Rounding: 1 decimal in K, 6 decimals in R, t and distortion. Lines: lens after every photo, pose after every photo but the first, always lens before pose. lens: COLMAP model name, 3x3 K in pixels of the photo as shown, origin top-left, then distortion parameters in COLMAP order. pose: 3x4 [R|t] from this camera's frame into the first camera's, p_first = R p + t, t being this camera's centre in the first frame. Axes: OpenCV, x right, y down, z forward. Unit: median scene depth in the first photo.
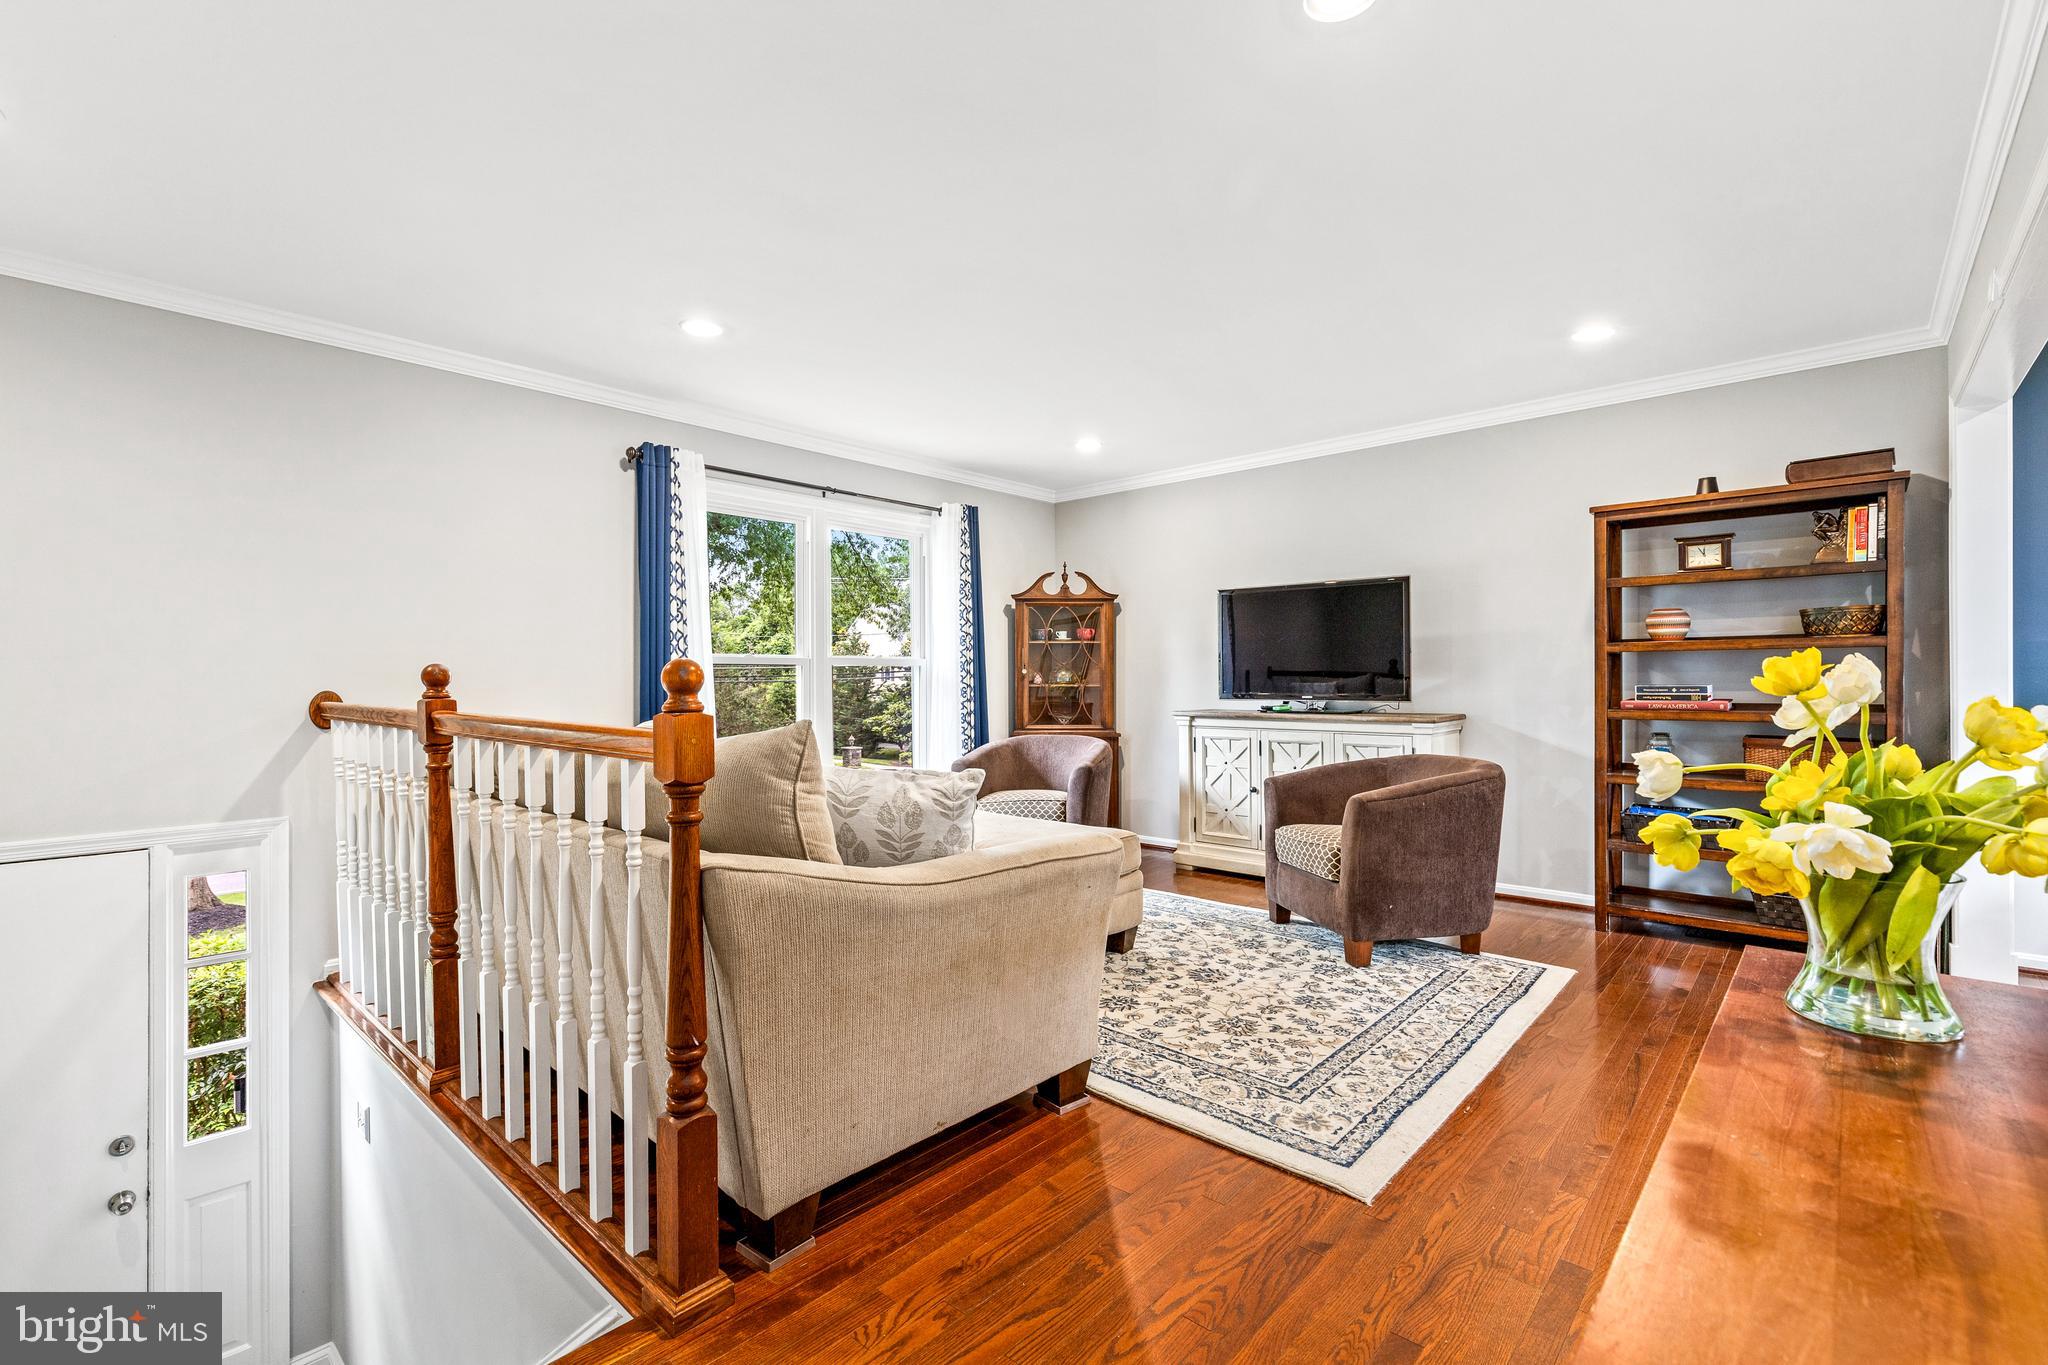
lens RADIAL K [[915.8, 0, 1016.5], [0, 915.8, 682.5], [0, 0, 1]] dist [0.003890, 0.000129]
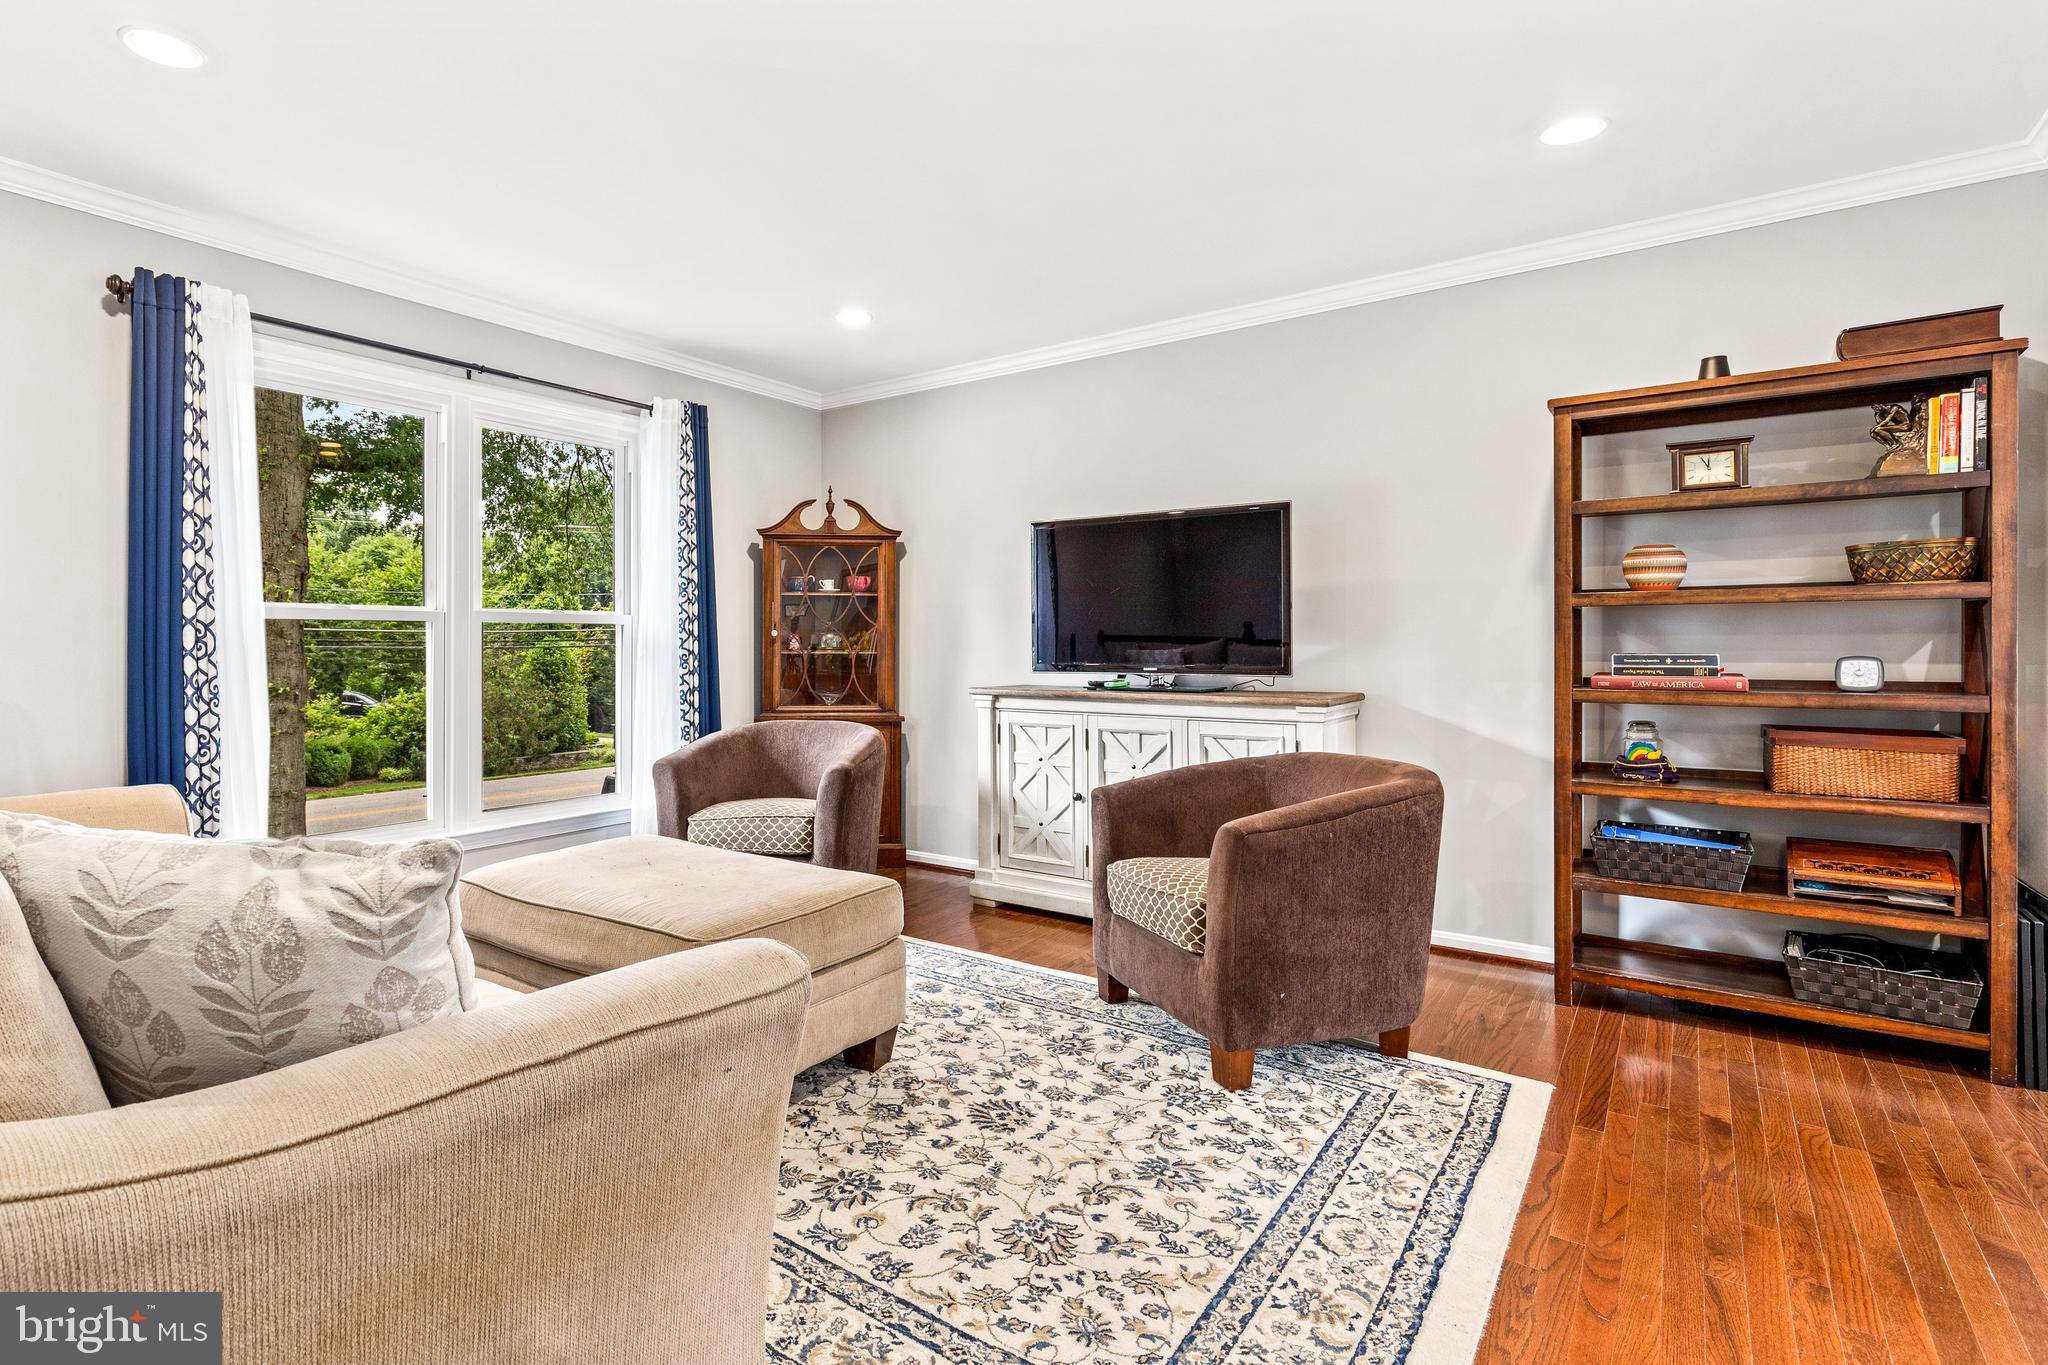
lens RADIAL K [[1015.8, 0, 908.0], [0, 1015.8, 643.4], [0, 0, 1]] dist [0.001225, 0.000096]
pose [[0.996652, 0.003713, 0.081679, 0.077281], [-0.003205, 0.999975, -0.006348, 0.001552], [-0.081700, 0.006065, 0.996638, 0.275179]]
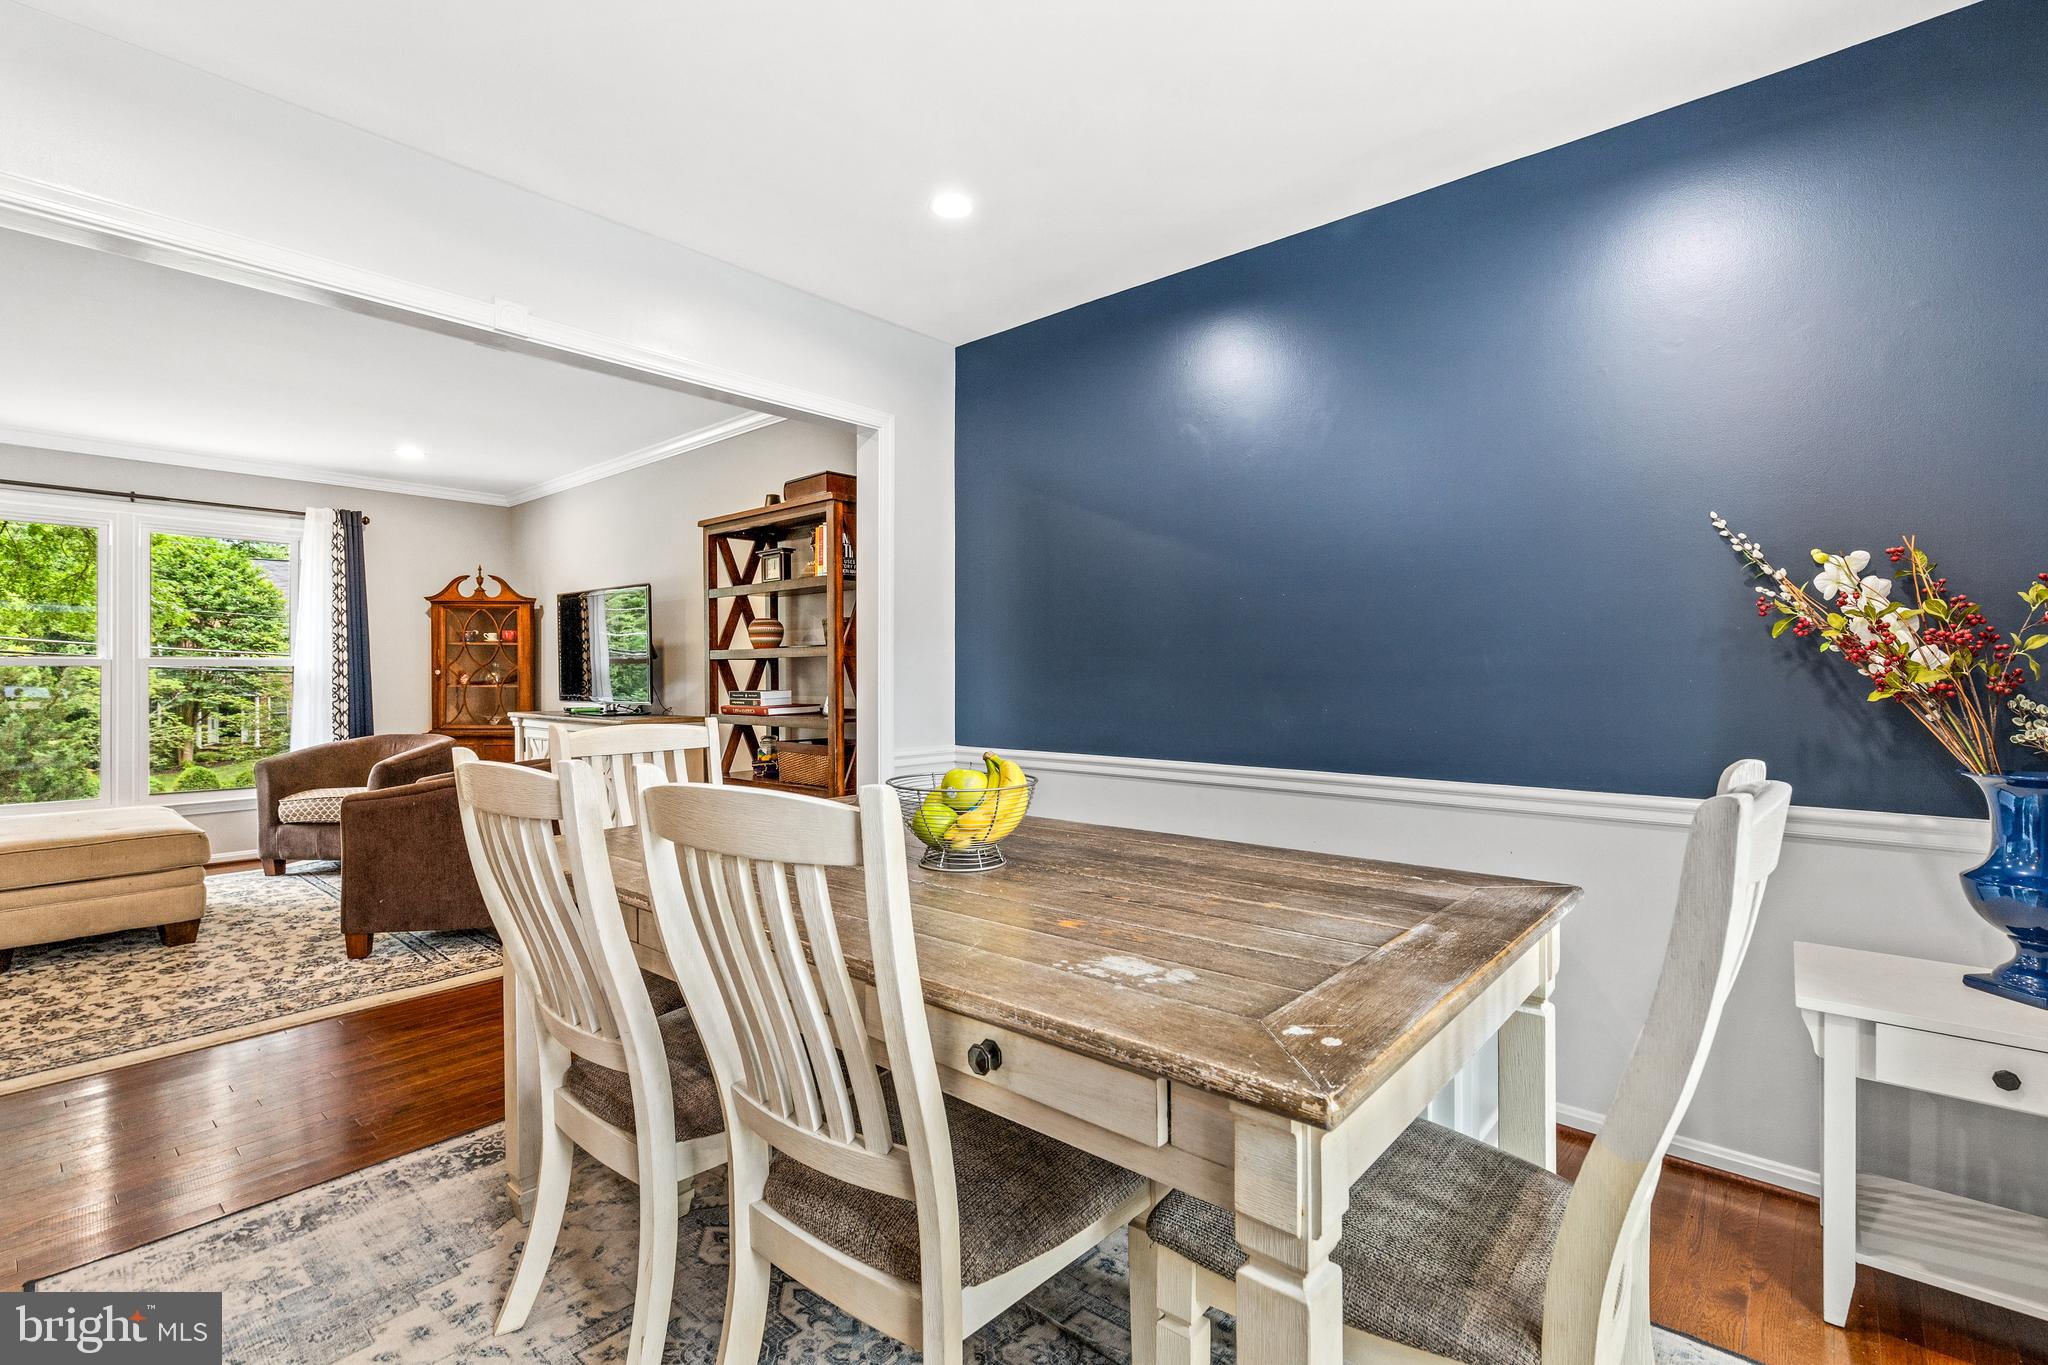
lens RADIAL K [[915.8, 0, 1016.5], [0, 915.8, 682.5], [0, 0, 1]] dist [0.003890, 0.000129]
pose [[0.999805, 0.005583, 0.018949, 0.999868], [-0.005616, 0.999983, 0.001715, -0.009678], [-0.018940, -0.001821, 0.999819, -0.054066]]
